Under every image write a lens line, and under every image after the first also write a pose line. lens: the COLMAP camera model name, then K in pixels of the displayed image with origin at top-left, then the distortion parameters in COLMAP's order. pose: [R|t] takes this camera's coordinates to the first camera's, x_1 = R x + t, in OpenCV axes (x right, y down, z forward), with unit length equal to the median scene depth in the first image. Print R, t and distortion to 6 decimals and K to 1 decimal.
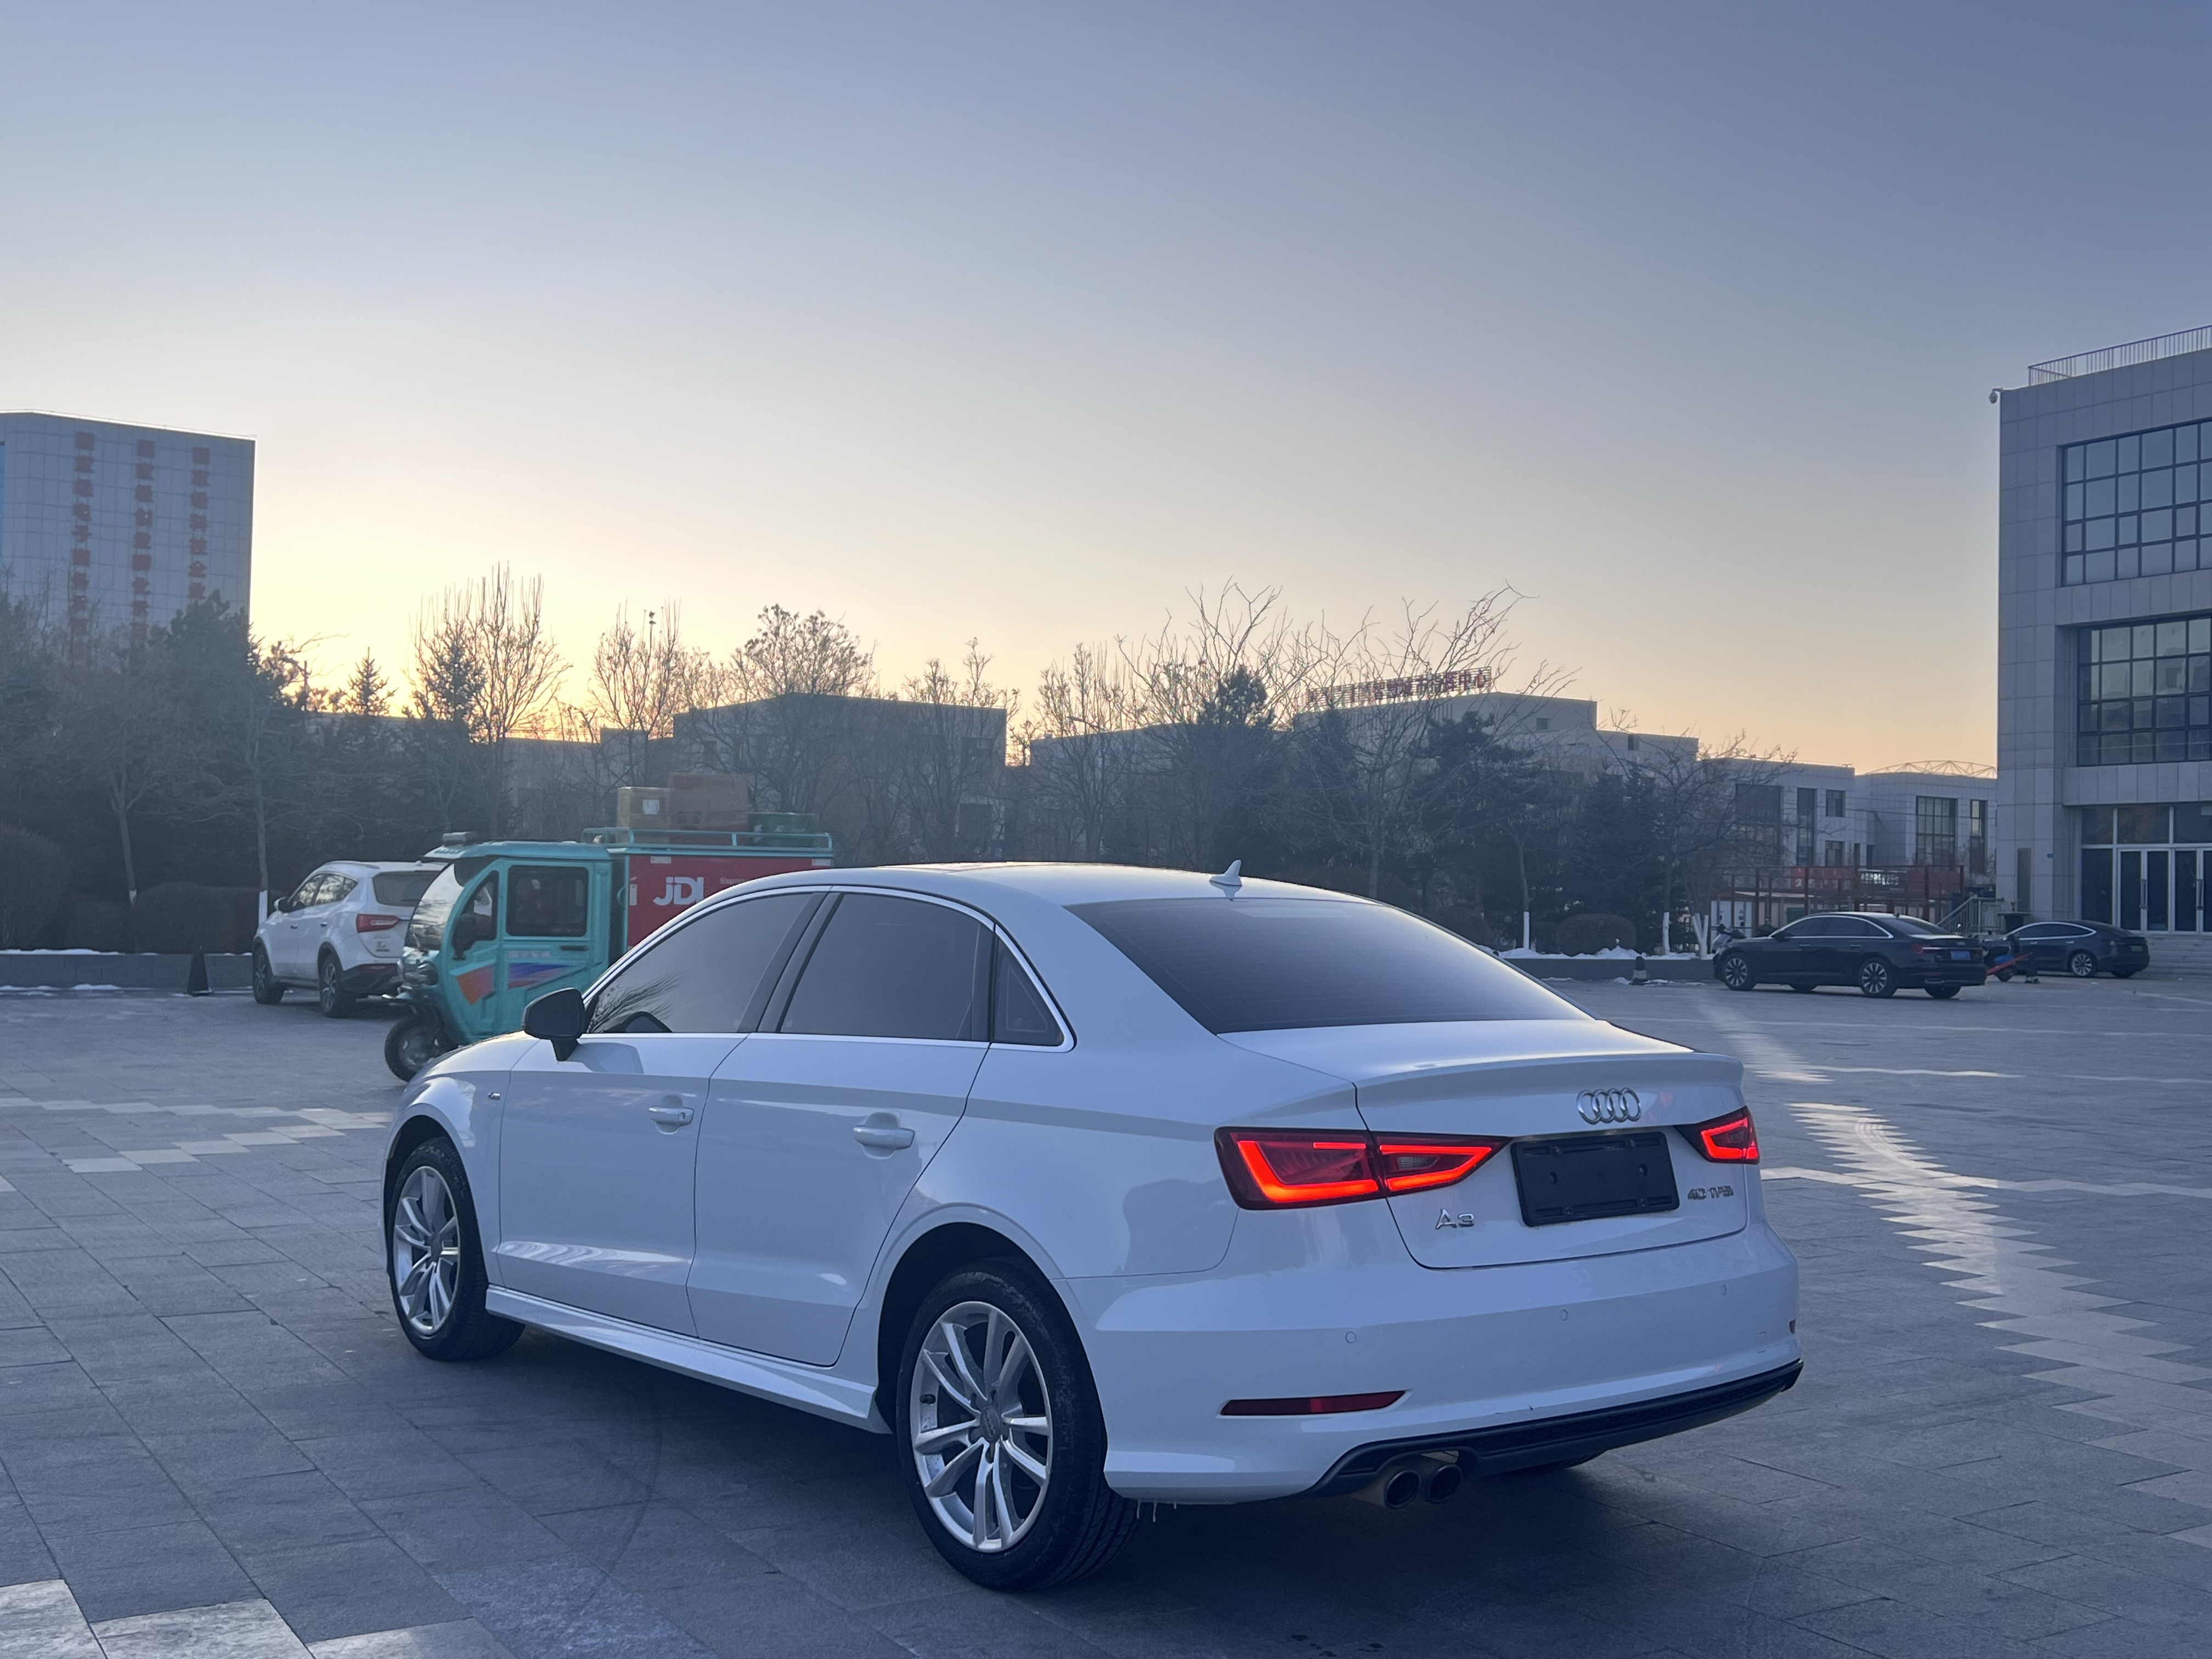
lens RADIAL K [[2224.3, 0, 1118.8], [0, 2224.3, 815.5], [0, 0, 1]] dist [0.060519, 0.000000]
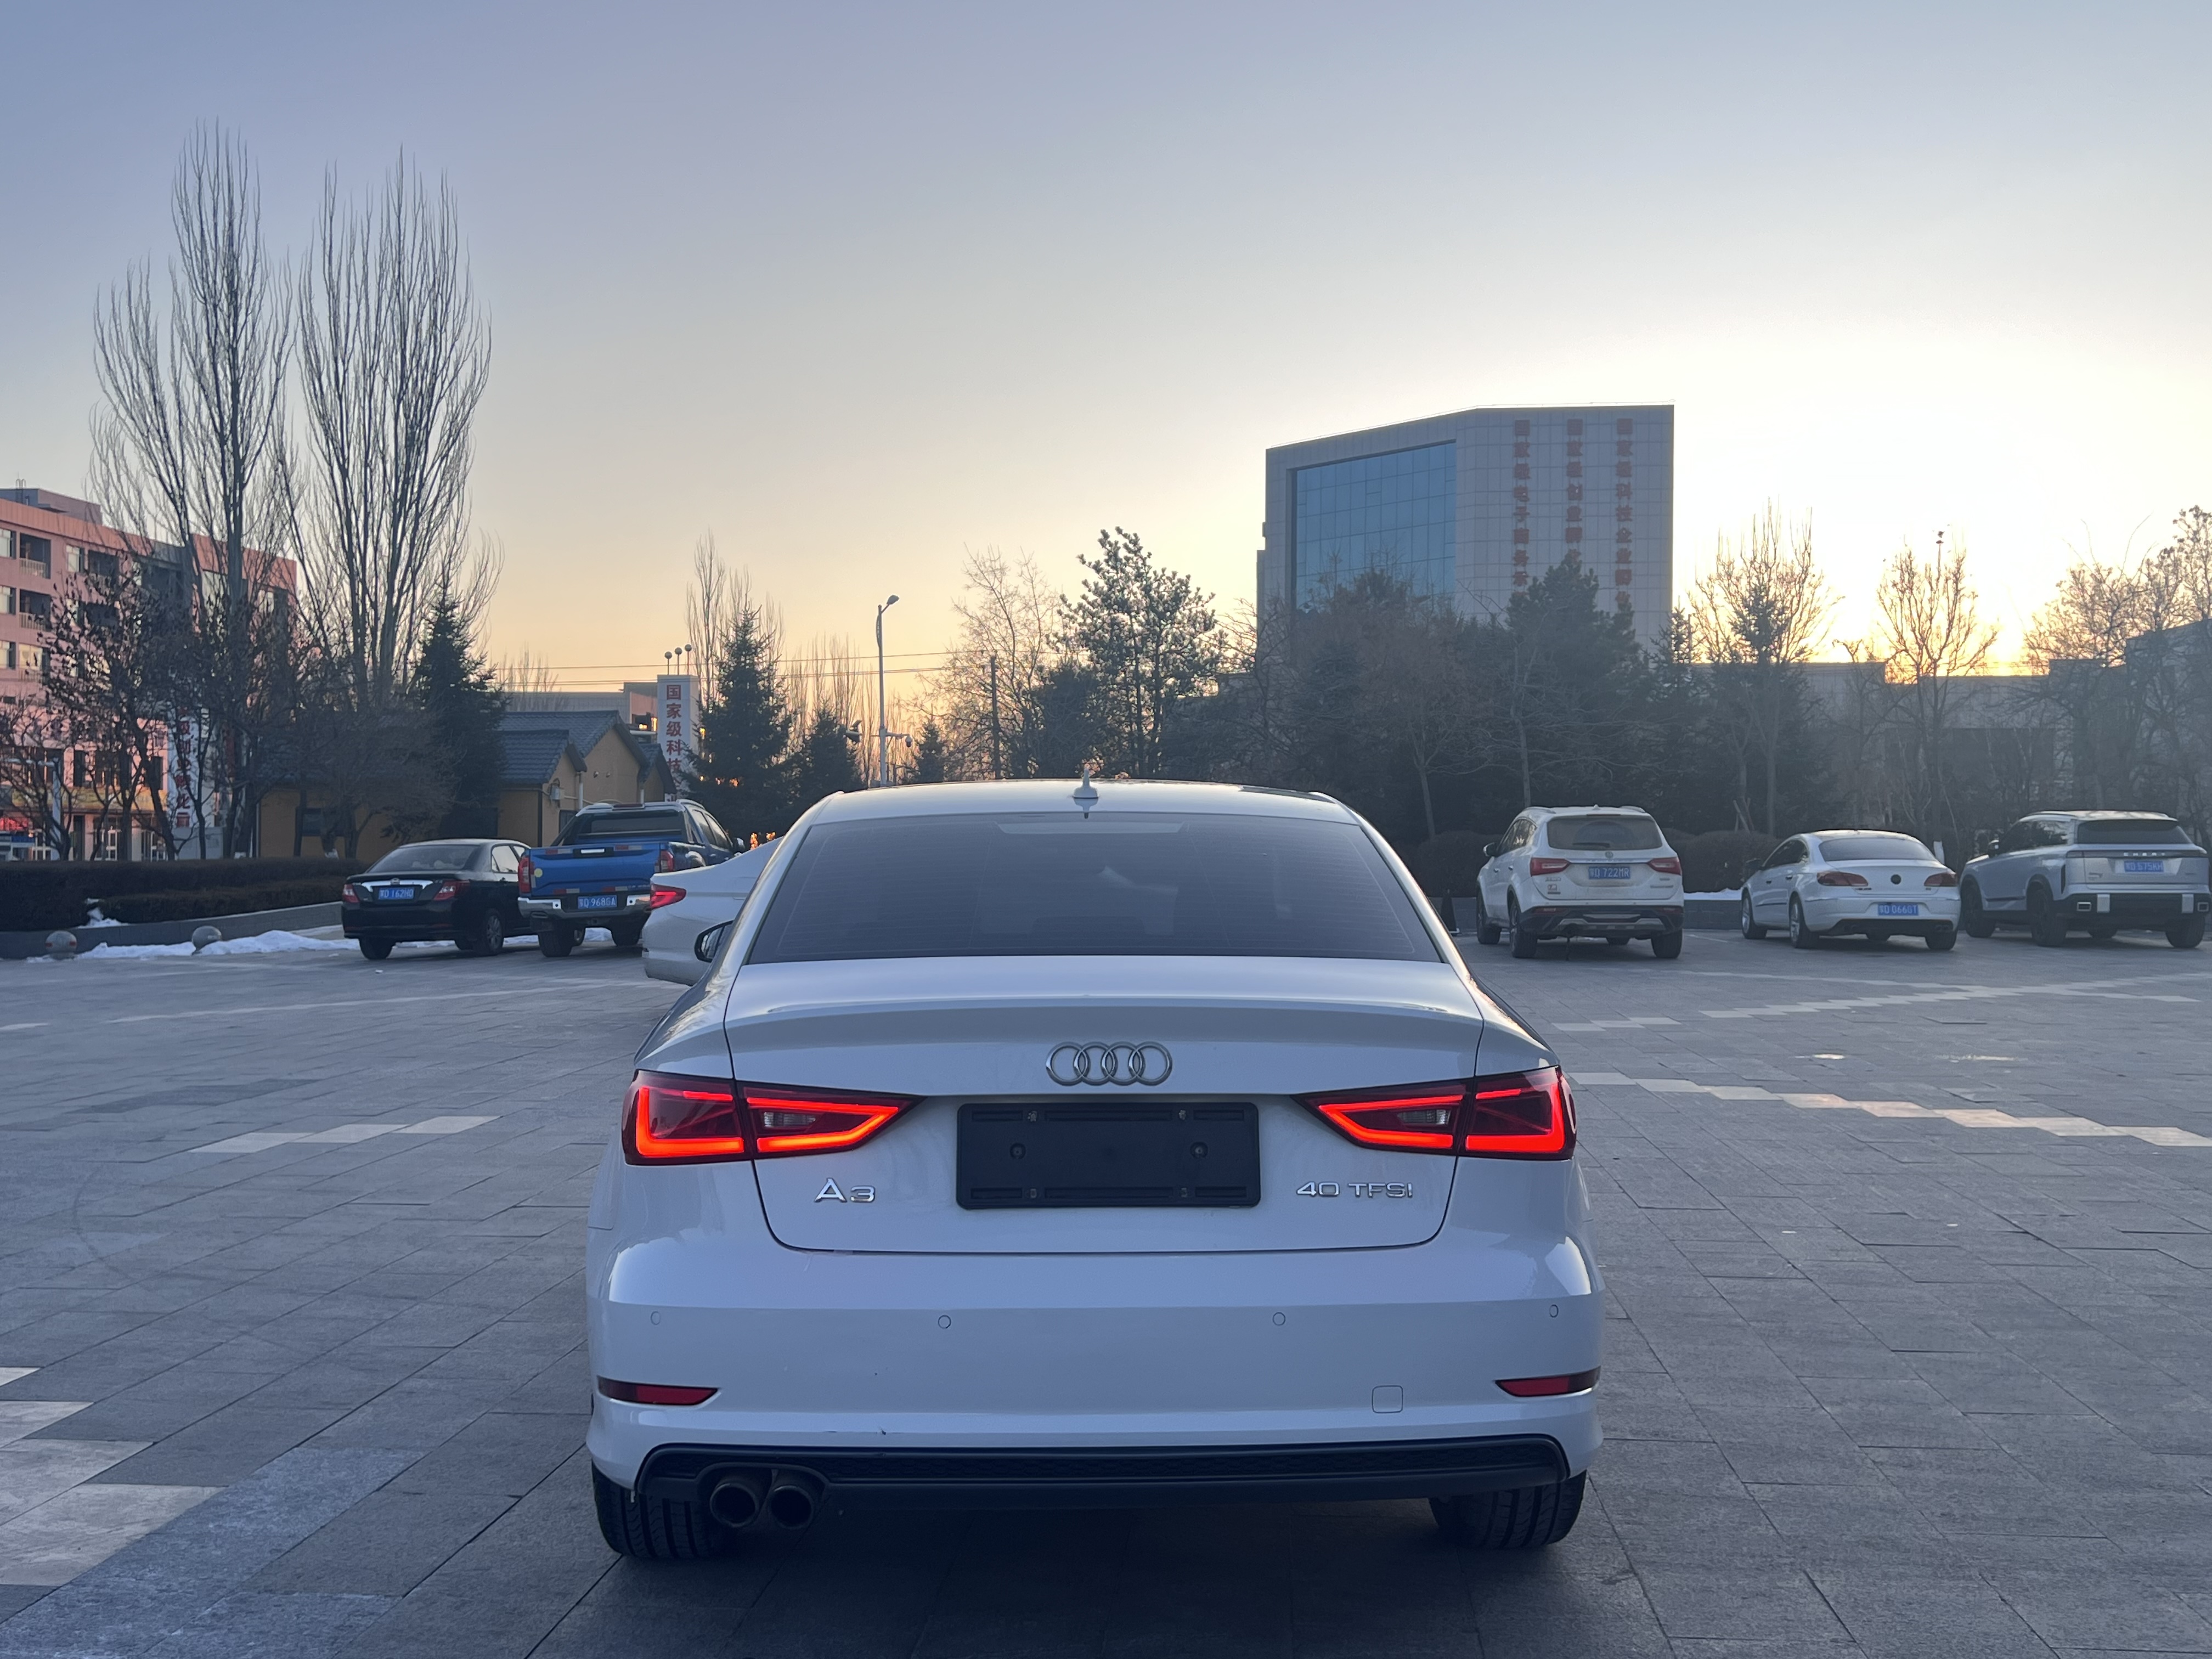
lens RADIAL K [[2224.3, 0, 1091.8], [0, 2224.3, 833.7], [0, 0, 1]] dist [0.060519, 0.000000]
pose [[0.807388, -0.020810, -0.589654, 0.055926], [0.039726, 0.999027, 0.019139, 0.002878], [0.588683, -0.038877, 0.807429, 0.030962]]
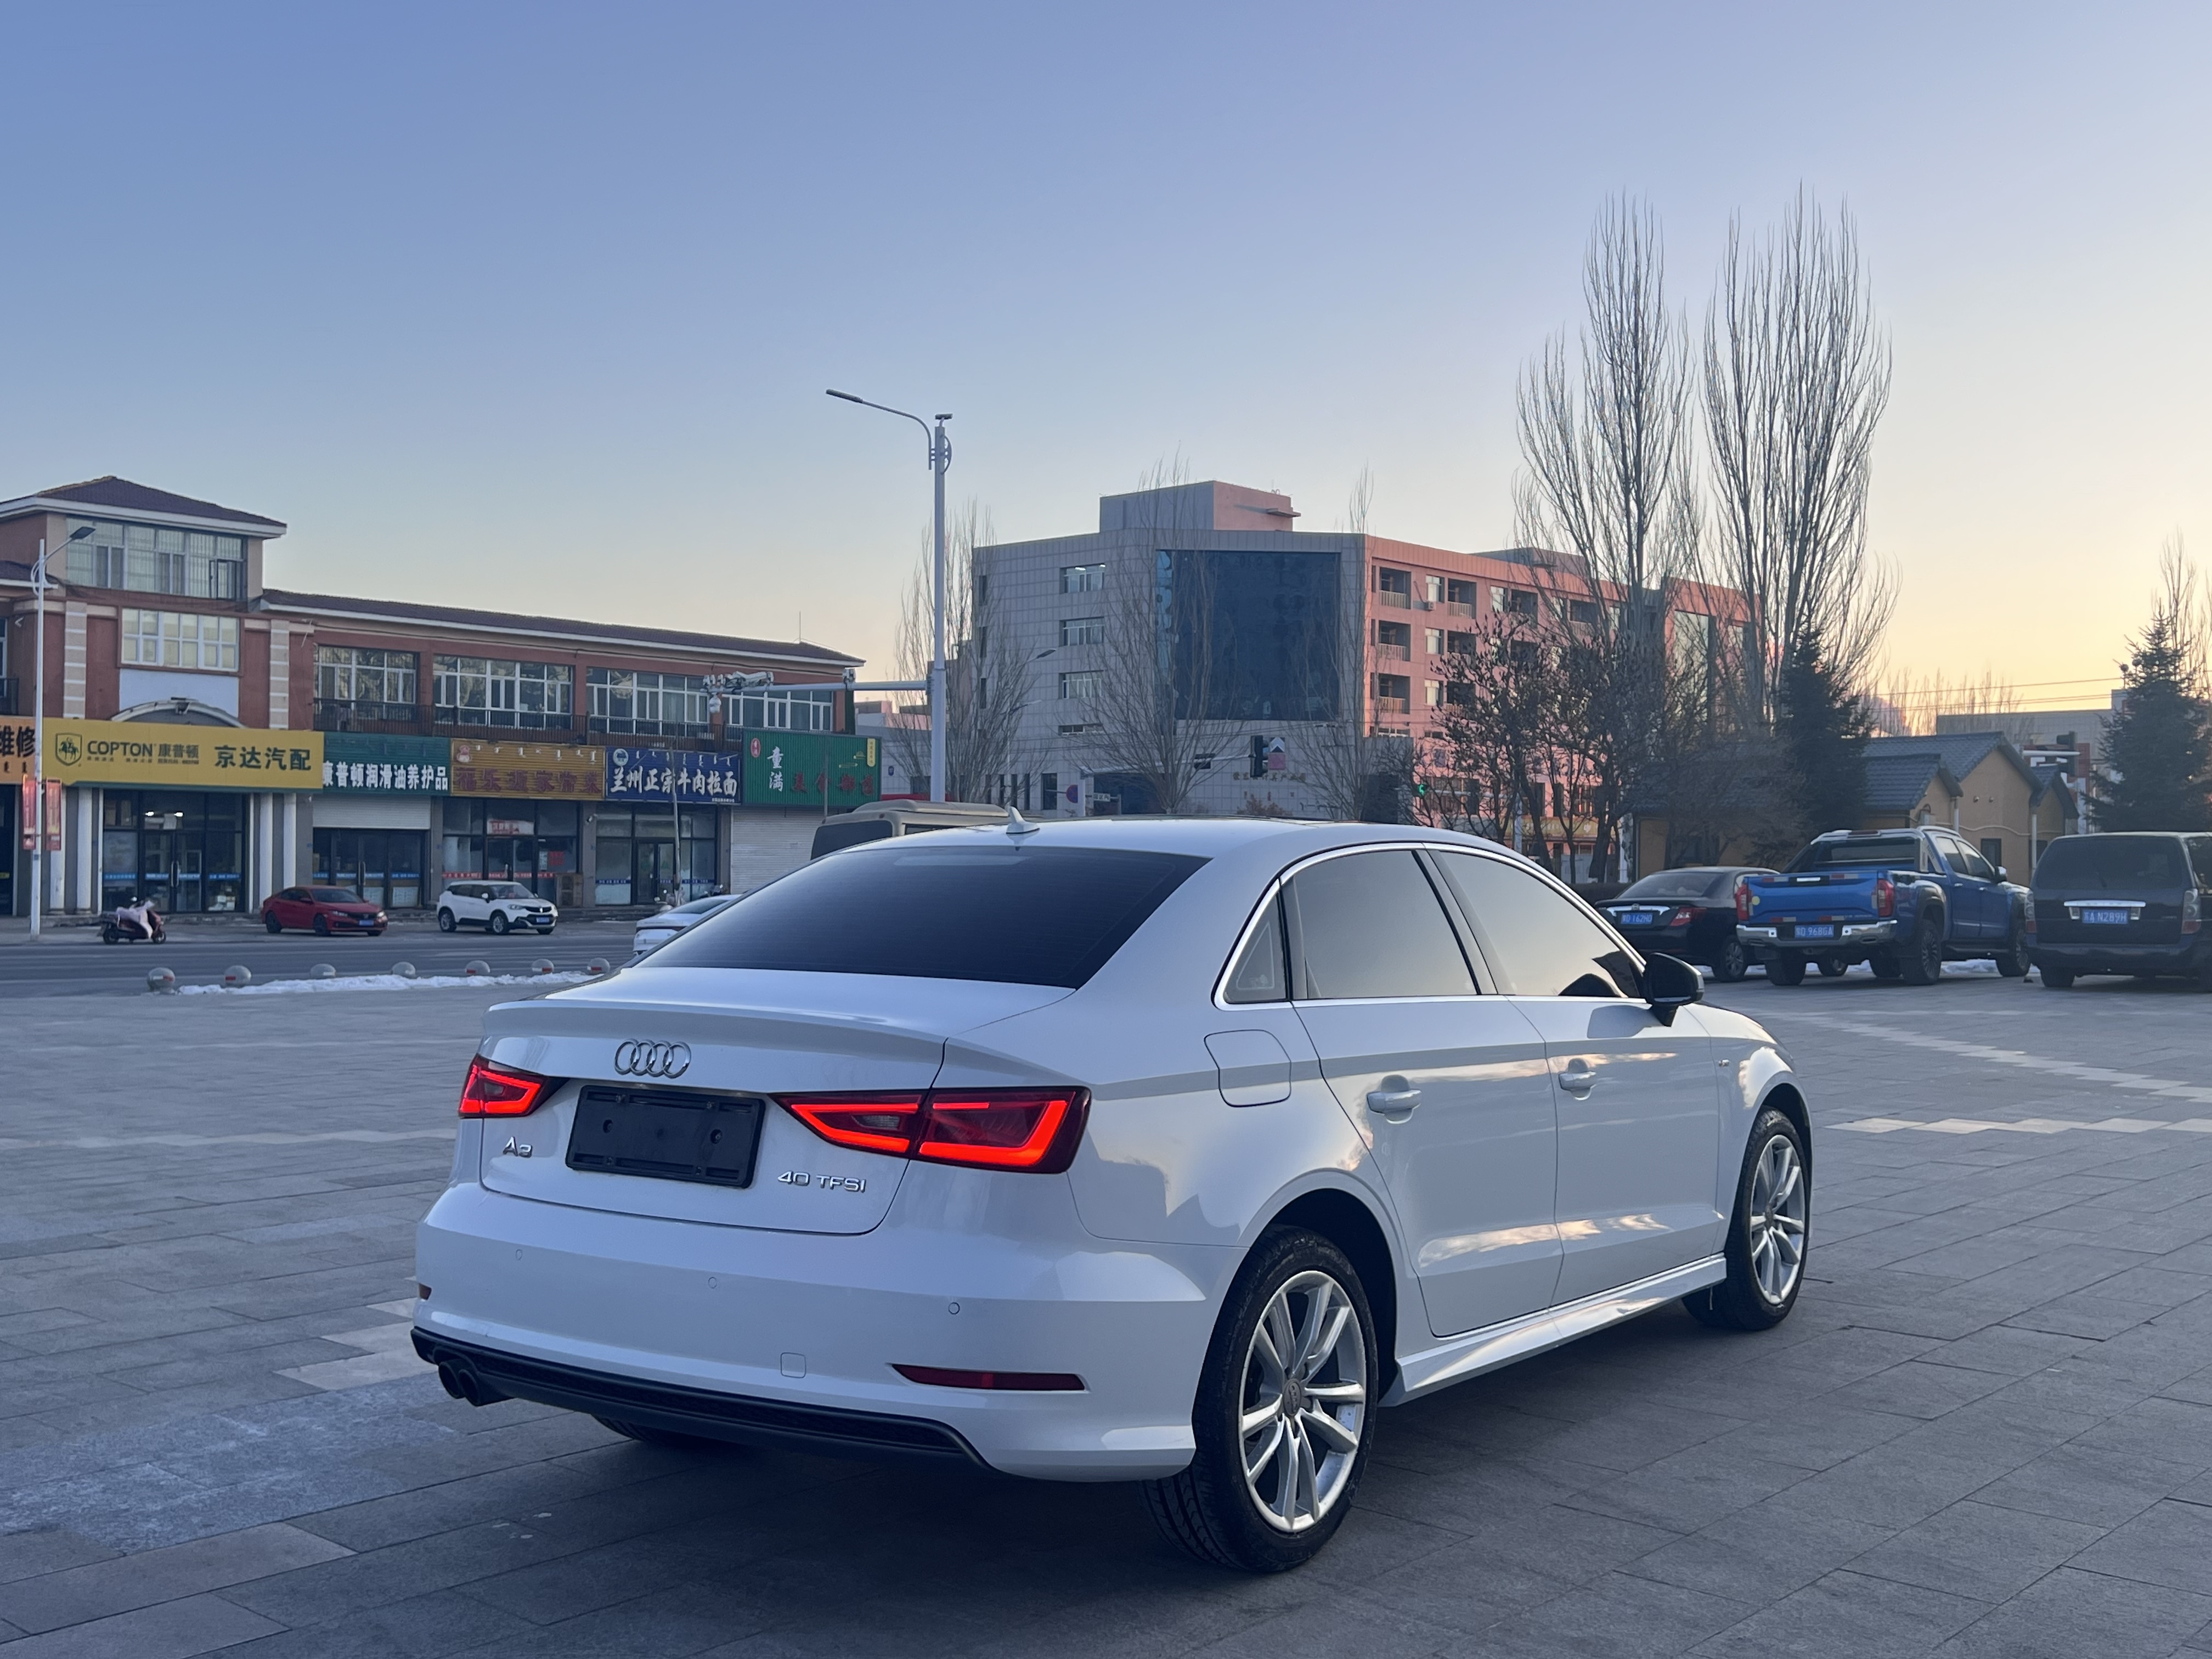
lens RADIAL K [[2224.3, 0, 1116.5], [0, 2224.3, 832.7], [0, 0, 1]] dist [0.060519, 0.000000]
pose [[0.316234, -0.031742, -0.948150, 0.096753], [0.041927, 0.998931, -0.019458, 0.005173], [0.947754, -0.033600, 0.317227, 0.073998]]
